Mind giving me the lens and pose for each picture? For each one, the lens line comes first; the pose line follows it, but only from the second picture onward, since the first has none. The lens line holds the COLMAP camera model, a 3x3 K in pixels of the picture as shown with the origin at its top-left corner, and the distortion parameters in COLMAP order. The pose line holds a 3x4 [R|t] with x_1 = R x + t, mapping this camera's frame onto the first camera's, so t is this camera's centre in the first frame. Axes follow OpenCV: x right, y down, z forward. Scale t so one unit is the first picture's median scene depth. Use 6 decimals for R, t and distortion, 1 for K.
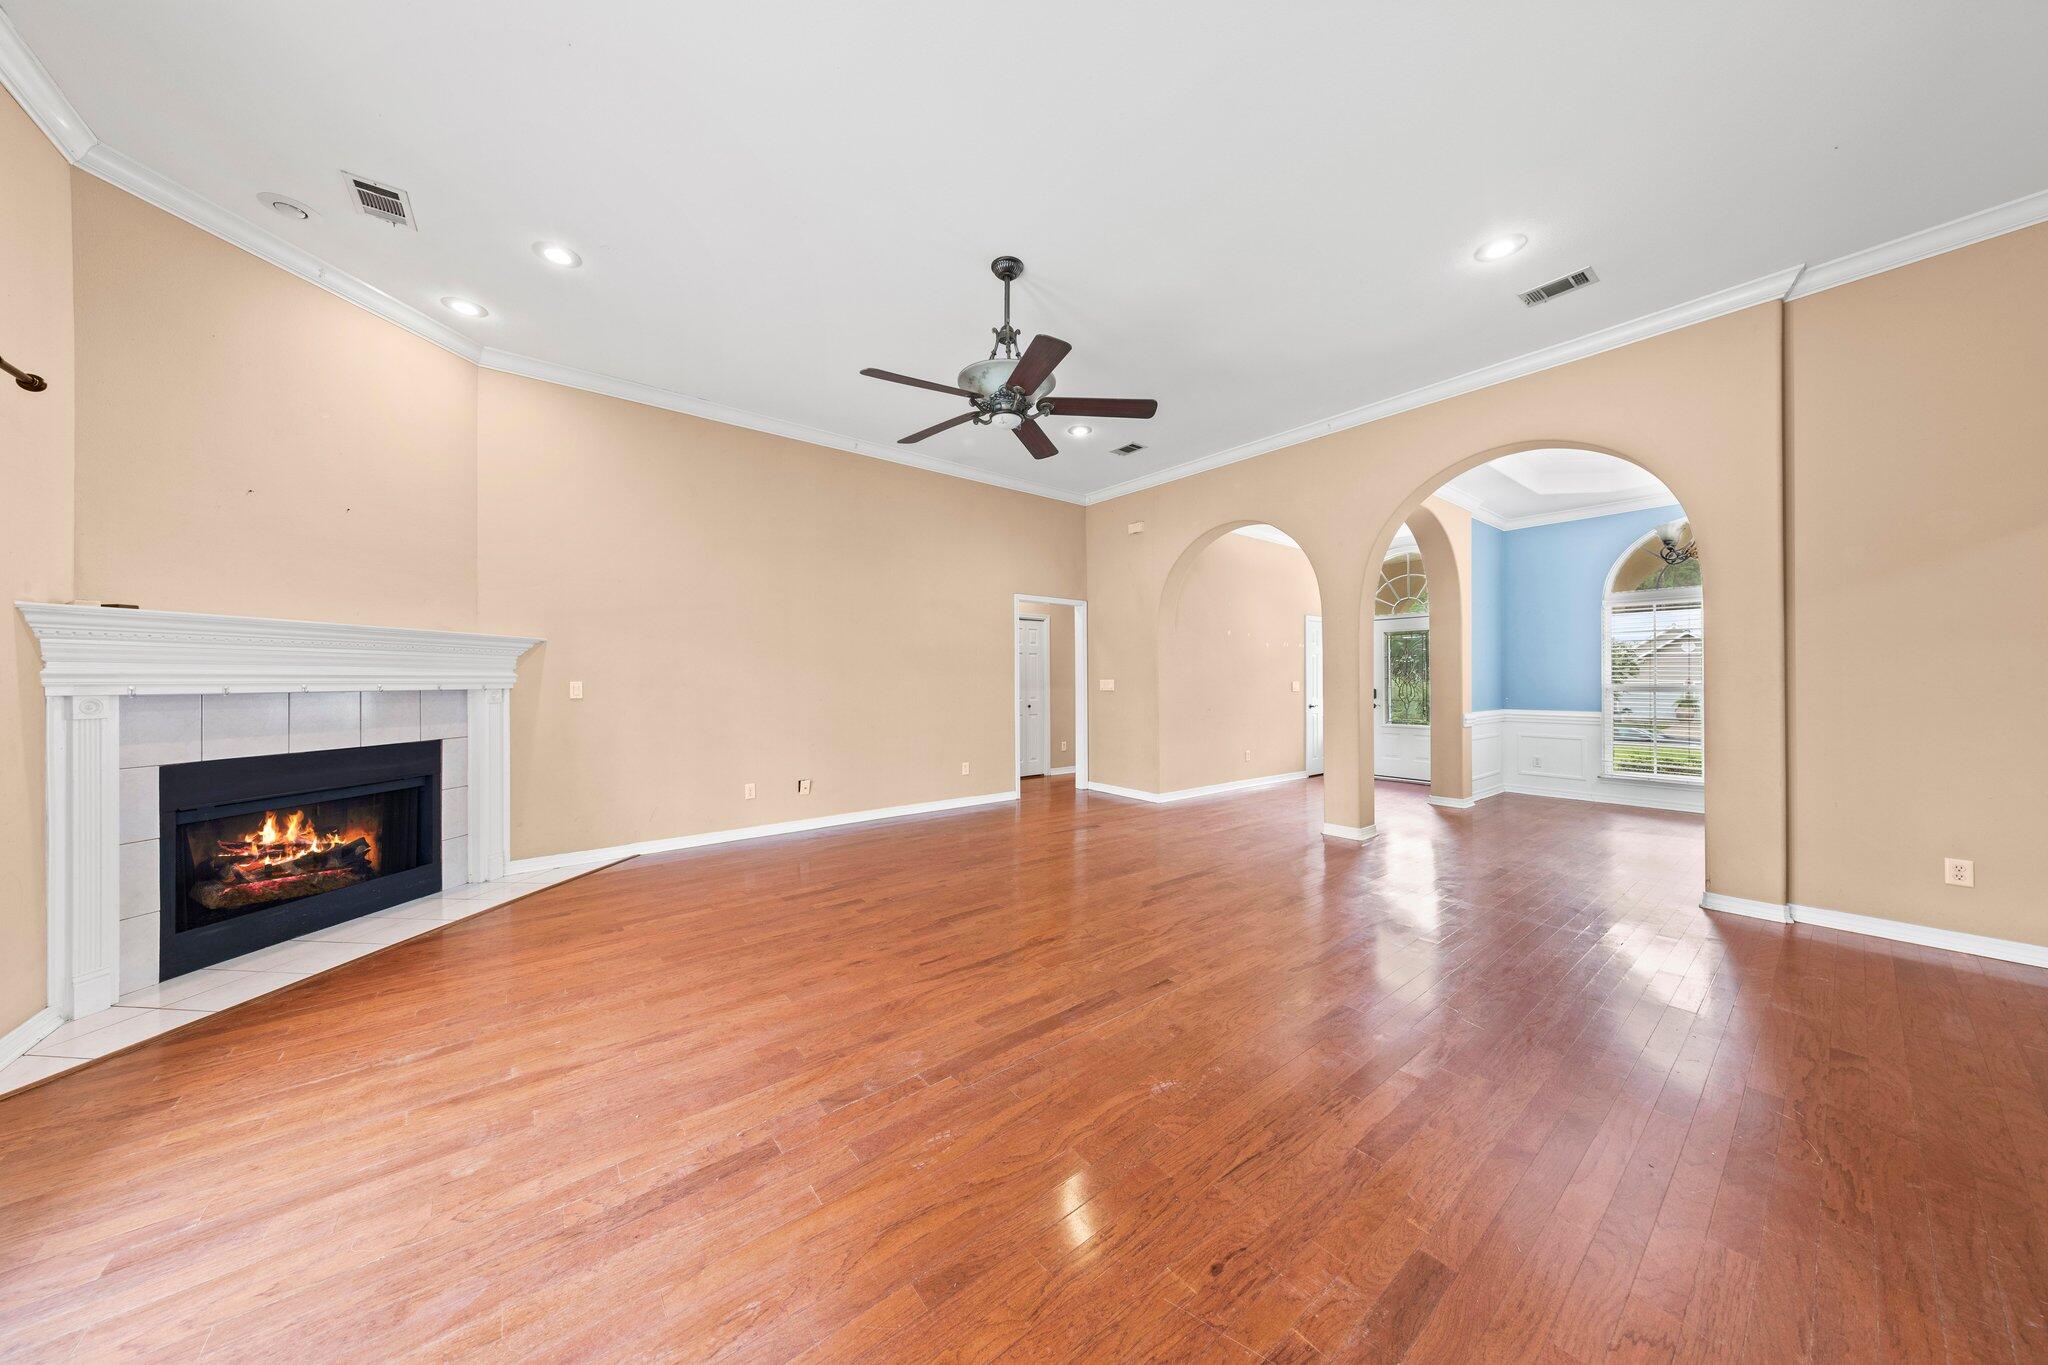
lens RADIAL K [[648.9, 0, 1023.6], [0, 648.9, 676.6], [0, 0, 1]] dist [0.008878, -0.000028]
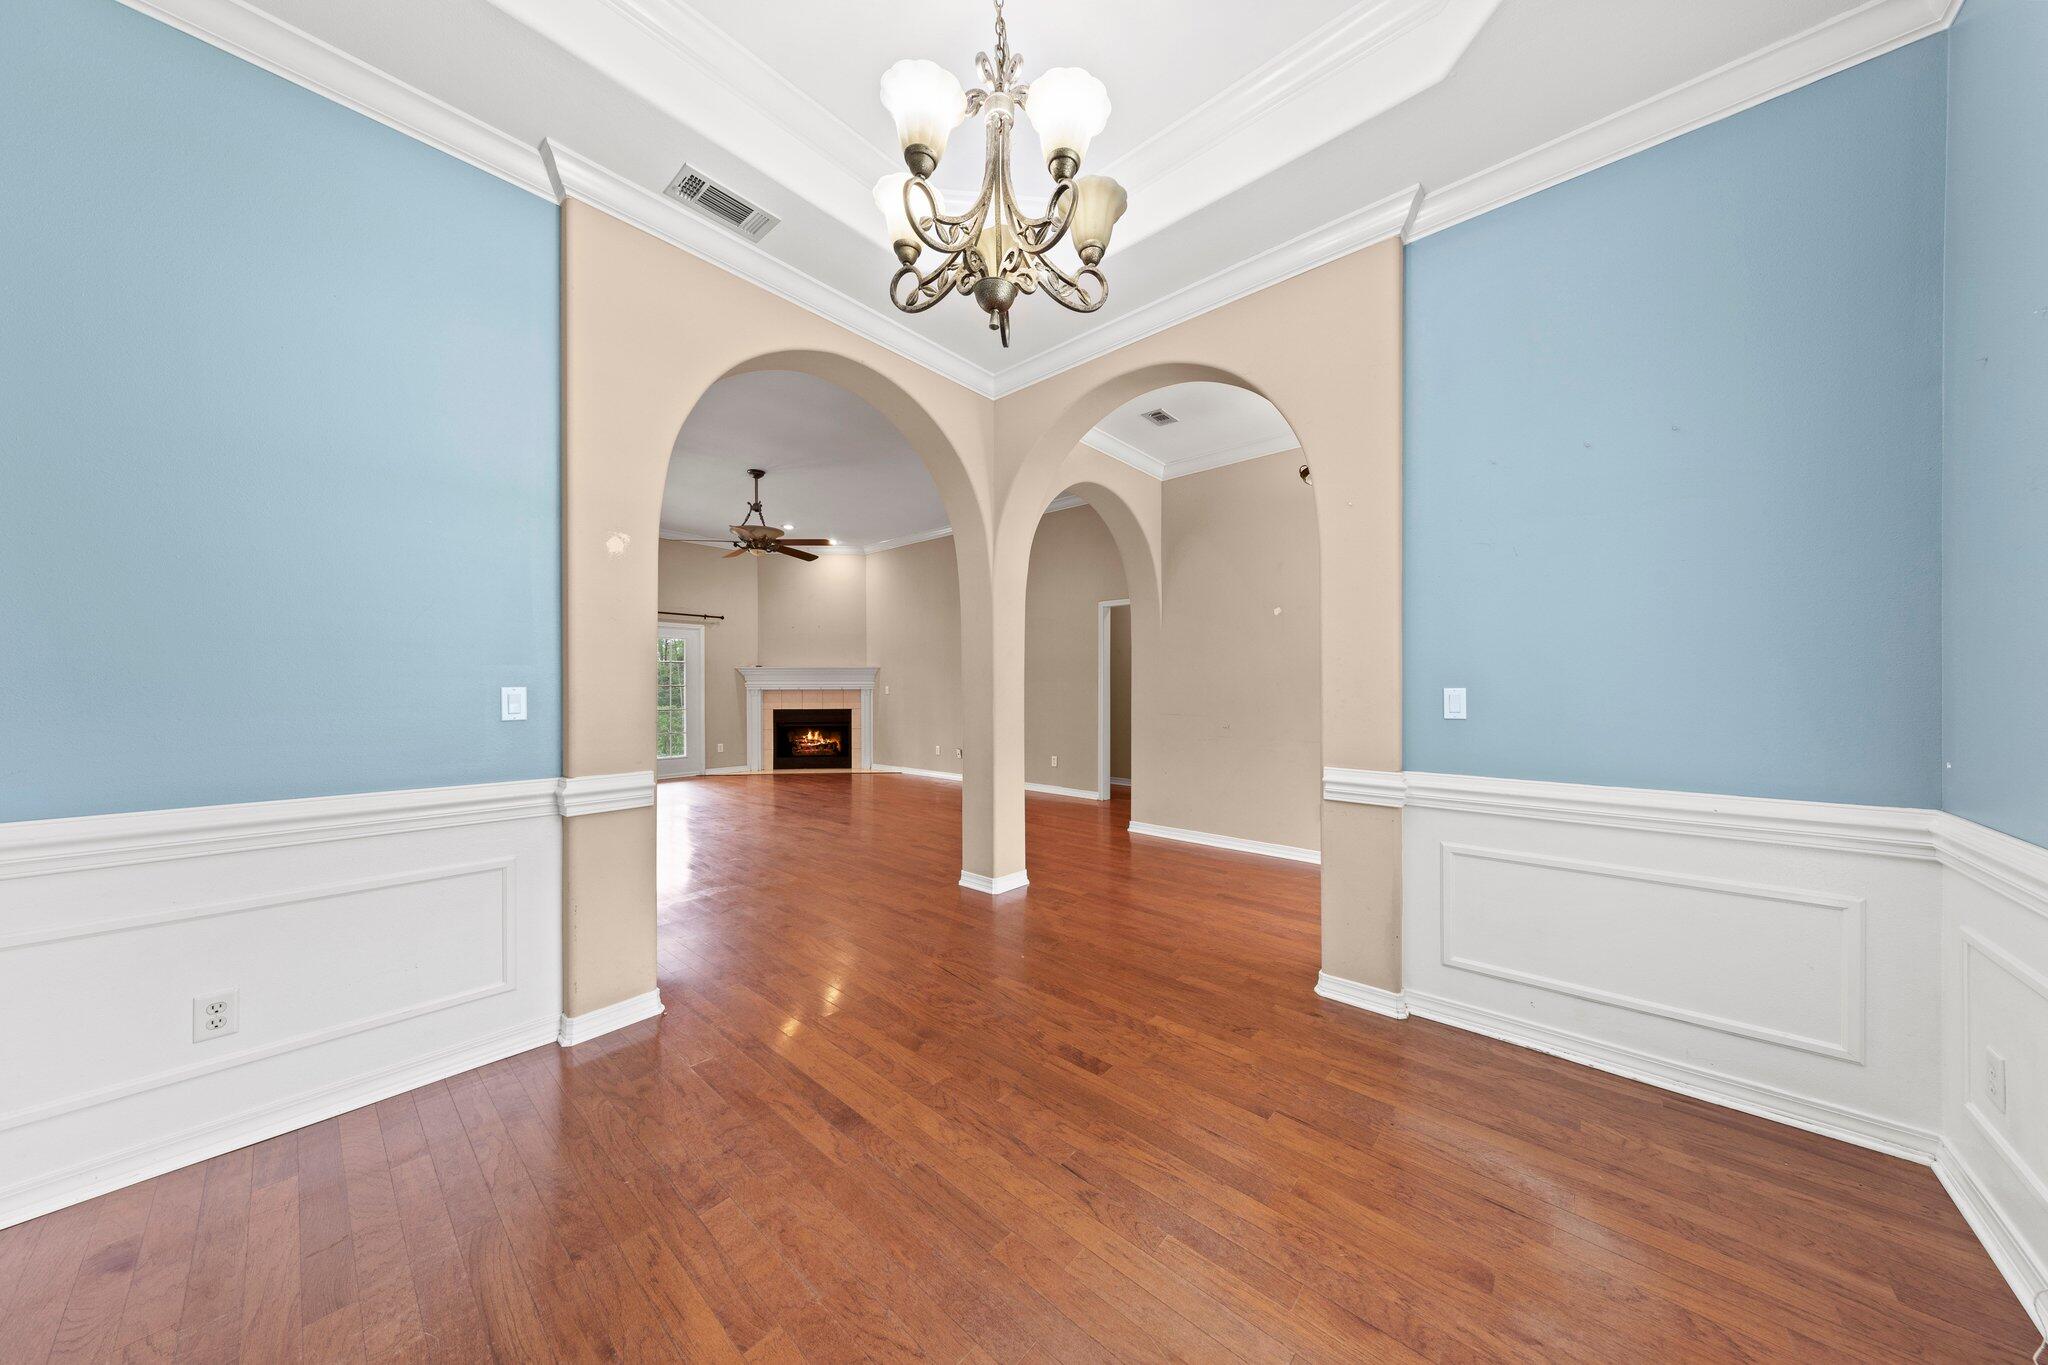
lens RADIAL K [[648.9, 0, 1024.7], [0, 648.9, 692.2], [0, 0, 1]] dist [0.008878, -0.000028]
pose [[0.180888, 0.009279, -0.983460, 1.749124], [0.009625, 0.999891, 0.011204, 0.009700], [0.983457, -0.011493, 0.180779, 1.245098]]
